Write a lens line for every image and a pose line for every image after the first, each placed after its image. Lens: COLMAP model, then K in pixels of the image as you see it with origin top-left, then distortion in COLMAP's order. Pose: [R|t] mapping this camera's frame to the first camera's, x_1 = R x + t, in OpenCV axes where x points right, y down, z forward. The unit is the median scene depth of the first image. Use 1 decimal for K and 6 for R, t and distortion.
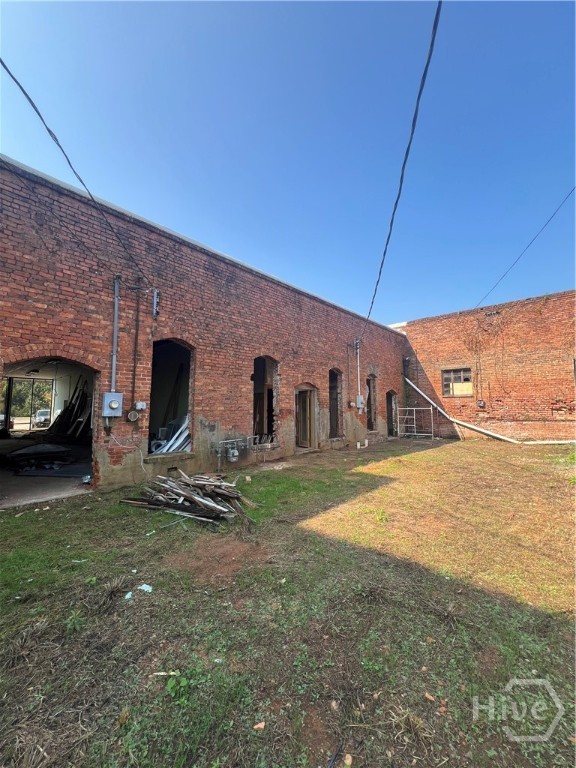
lens RADIAL K [[308.3, 0, 288.8], [0, 308.3, 381.8], [0, 0, 1]] dist [-0.003401, 0.000823]
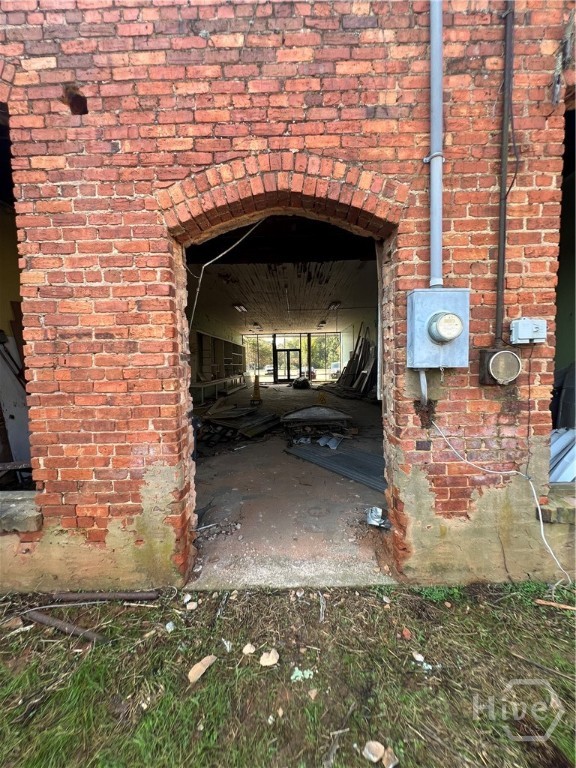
lens RADIAL K [[308.3, 0, 288.8], [0, 308.3, 381.8], [0, 0, 1]] dist [-0.003401, 0.000823]
pose [[0.667689, 0.030887, -0.743799, -0.423830], [0.085143, 0.989414, 0.117517, 0.073766], [0.739555, -0.141794, 0.657991, 0.654979]]
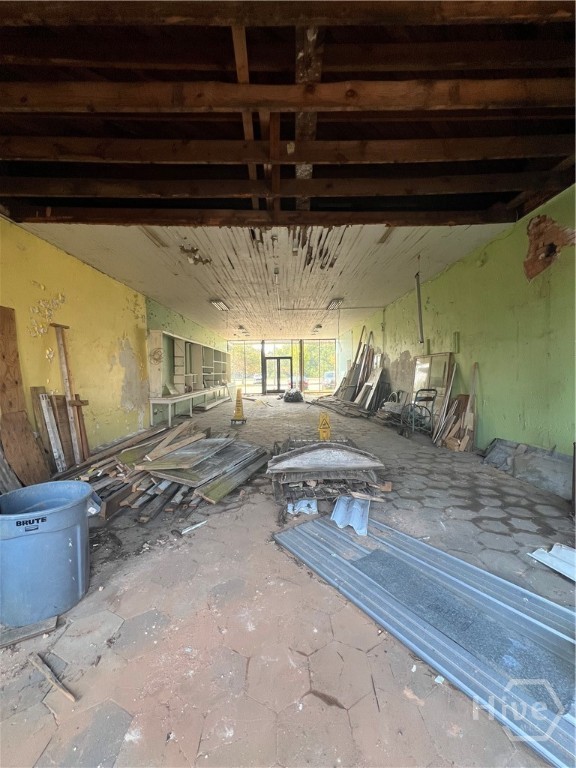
lens RADIAL K [[308.3, 0, 288.8], [0, 308.3, 381.8], [0, 0, 1]] dist [-0.003401, 0.000823]
pose [[0.692247, 0.014217, -0.721521, -0.698316], [0.077425, 0.992572, 0.093842, 0.084120], [0.717496, -0.120826, 0.686004, 0.895944]]
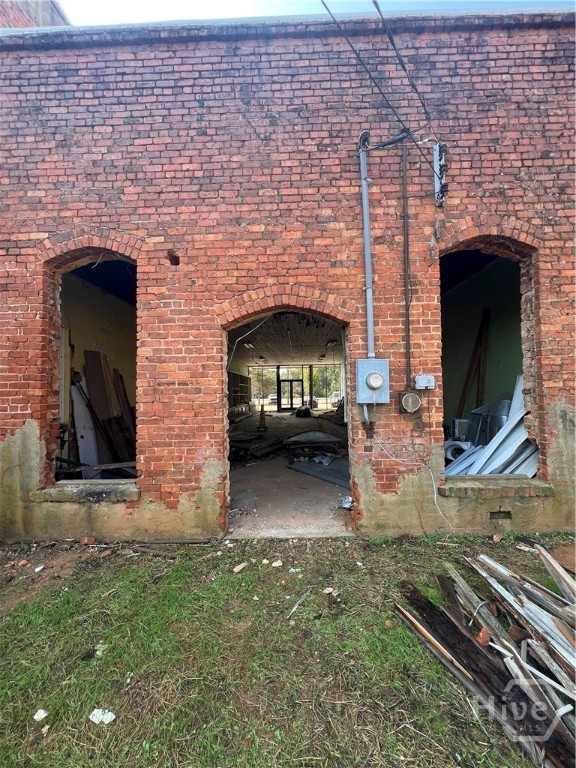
lens RADIAL K [[308.3, 0, 288.8], [0, 308.3, 381.8], [0, 0, 1]] dist [-0.003401, 0.000823]
pose [[0.659592, -0.037701, -0.750677, -0.254206], [0.085230, 0.996051, 0.024864, 0.047142], [0.746776, -0.080380, 0.660201, 0.513134]]
